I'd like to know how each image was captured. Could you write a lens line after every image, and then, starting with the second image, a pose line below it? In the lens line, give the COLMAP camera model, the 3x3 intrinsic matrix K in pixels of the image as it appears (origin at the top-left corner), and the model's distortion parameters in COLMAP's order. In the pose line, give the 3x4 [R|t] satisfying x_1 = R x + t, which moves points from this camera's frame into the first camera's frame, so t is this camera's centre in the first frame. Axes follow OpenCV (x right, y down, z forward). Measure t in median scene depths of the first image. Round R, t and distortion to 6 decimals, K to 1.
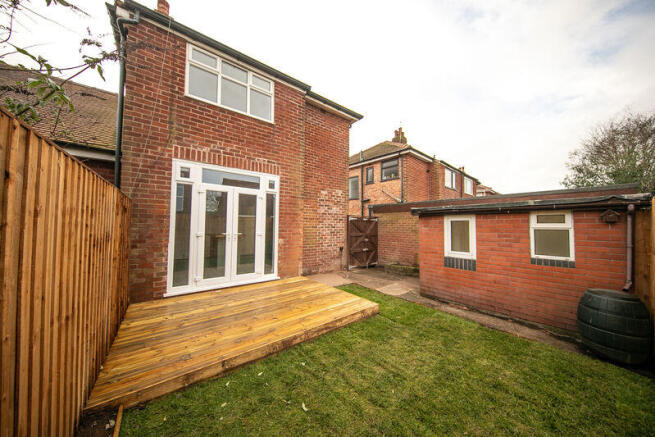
lens RADIAL K [[212.1, 0, 327.9], [0, 212.1, 219.6], [0, 0, 1]] dist [-0.000230, -0.000066]
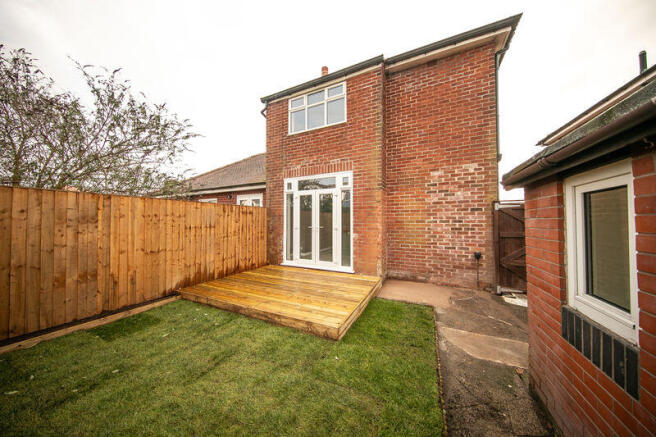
lens RADIAL K [[204.7, 0, 331.8], [0, 204.7, 218.9], [0, 0, 1]] dist [-0.000282, -0.000065]
pose [[0.434968, -0.024196, -0.900121, 0.626823], [0.033241, 0.999389, -0.010801, 0.030876], [0.899832, -0.025223, 0.435506, 0.511204]]
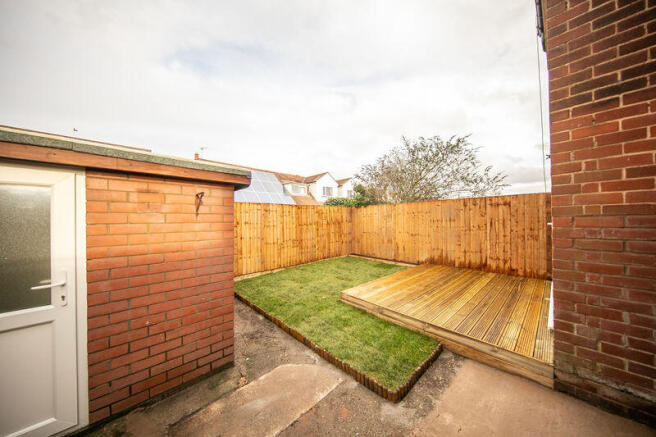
lens RADIAL K [[212.5, 0, 328.4], [0, 212.5, 219.6], [0, 0, 1]] dist [-0.000230, -0.000066]
pose [[-0.998088, -0.000336, -0.061816, 0.267358], [0.001410, 0.999601, -0.028198, 0.064777], [0.061801, -0.028231, -0.997689, 1.466518]]
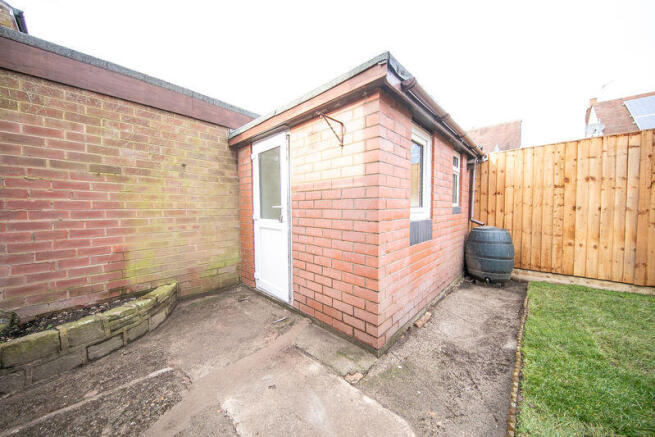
lens RADIAL K [[212.1, 0, 327.9], [0, 212.1, 219.6], [0, 0, 1]] dist [-0.000230, -0.000066]
pose [[-0.120951, -0.061214, 0.990769, 0.149094], [-0.028355, 0.997903, 0.058193, 0.140367], [-0.992253, -0.021054, -0.122433, 1.118741]]
